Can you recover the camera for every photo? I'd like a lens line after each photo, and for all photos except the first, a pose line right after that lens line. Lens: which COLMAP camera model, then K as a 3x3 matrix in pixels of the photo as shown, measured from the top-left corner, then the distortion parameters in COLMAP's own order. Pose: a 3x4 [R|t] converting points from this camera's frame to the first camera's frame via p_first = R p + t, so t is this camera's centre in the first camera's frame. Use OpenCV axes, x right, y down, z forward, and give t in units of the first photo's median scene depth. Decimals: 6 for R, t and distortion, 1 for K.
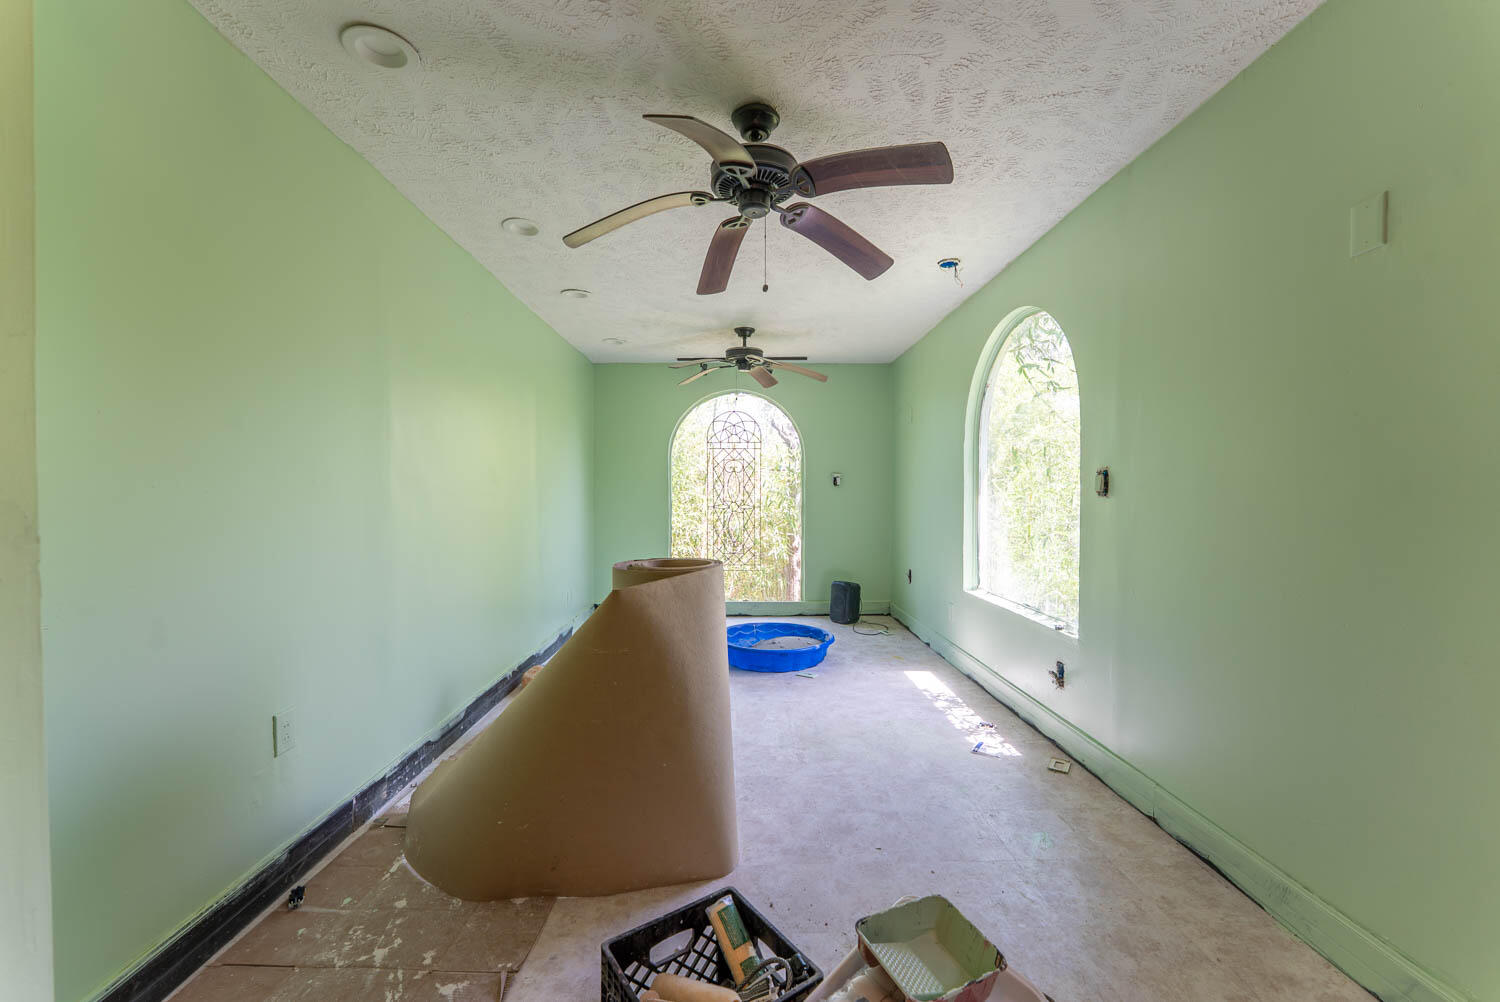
lens RADIAL K [[603.6, 0, 745.1], [0, 603.6, 498.4], [0, 0, 1]] dist [0.001967, -0.001373]
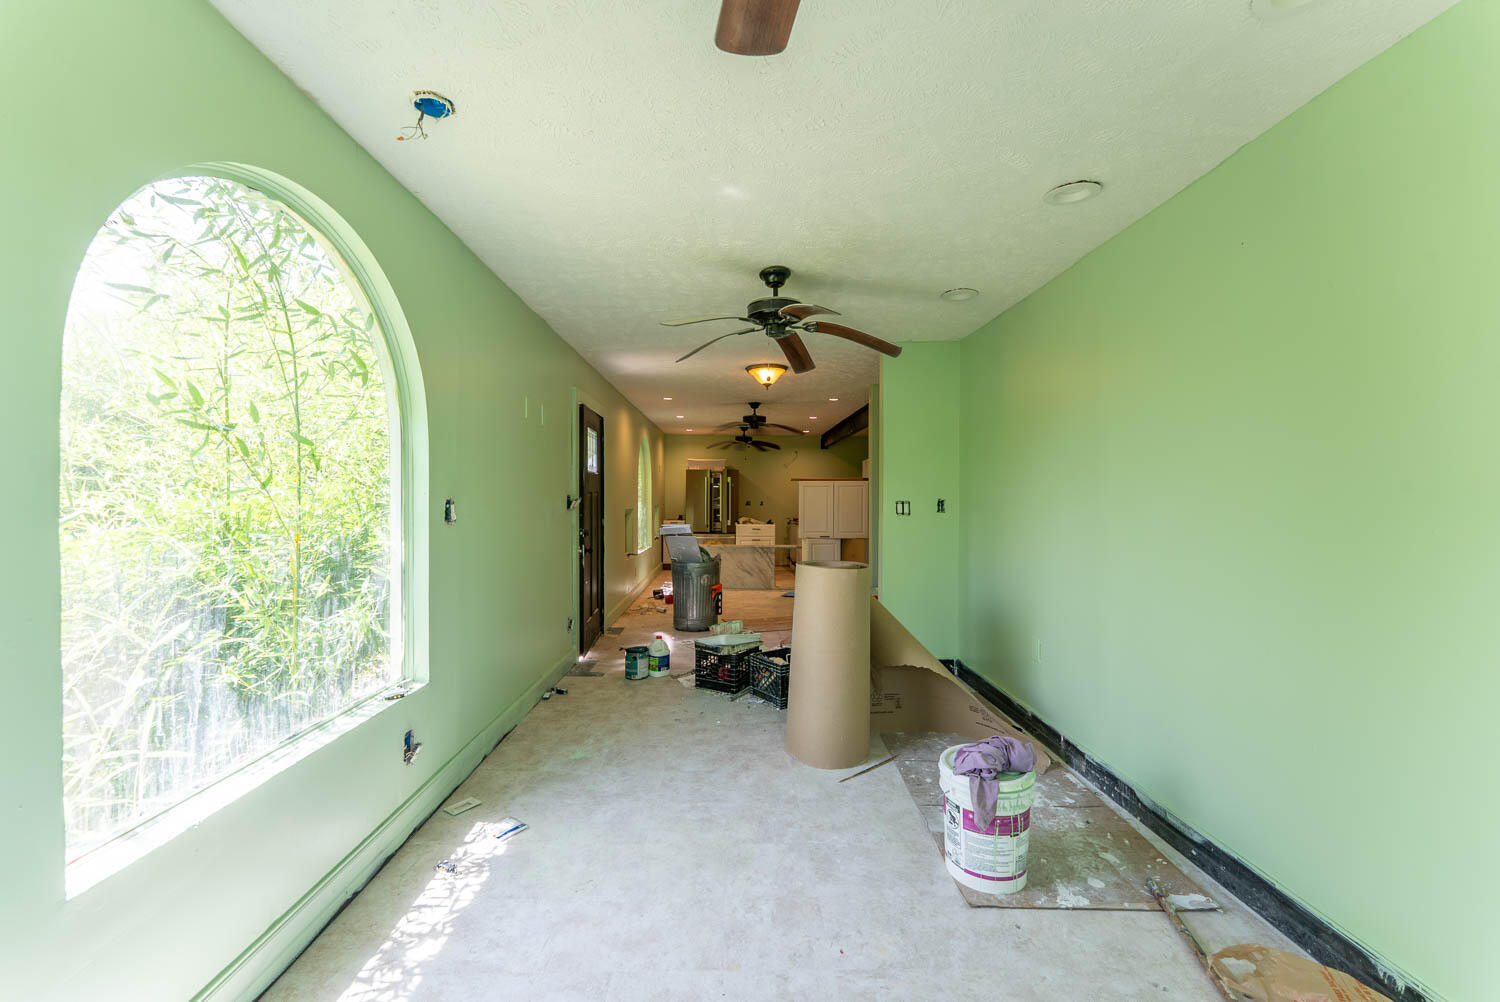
lens RADIAL K [[603.6, 0, 749.3], [0, 603.6, 500.8], [0, 0, 1]] dist [0.001967, -0.001373]
pose [[-0.999912, -0.003339, -0.012822, 0.069380], [-0.003510, 0.999904, 0.013383, -0.046704], [0.012776, 0.013427, -0.999828, 1.672959]]
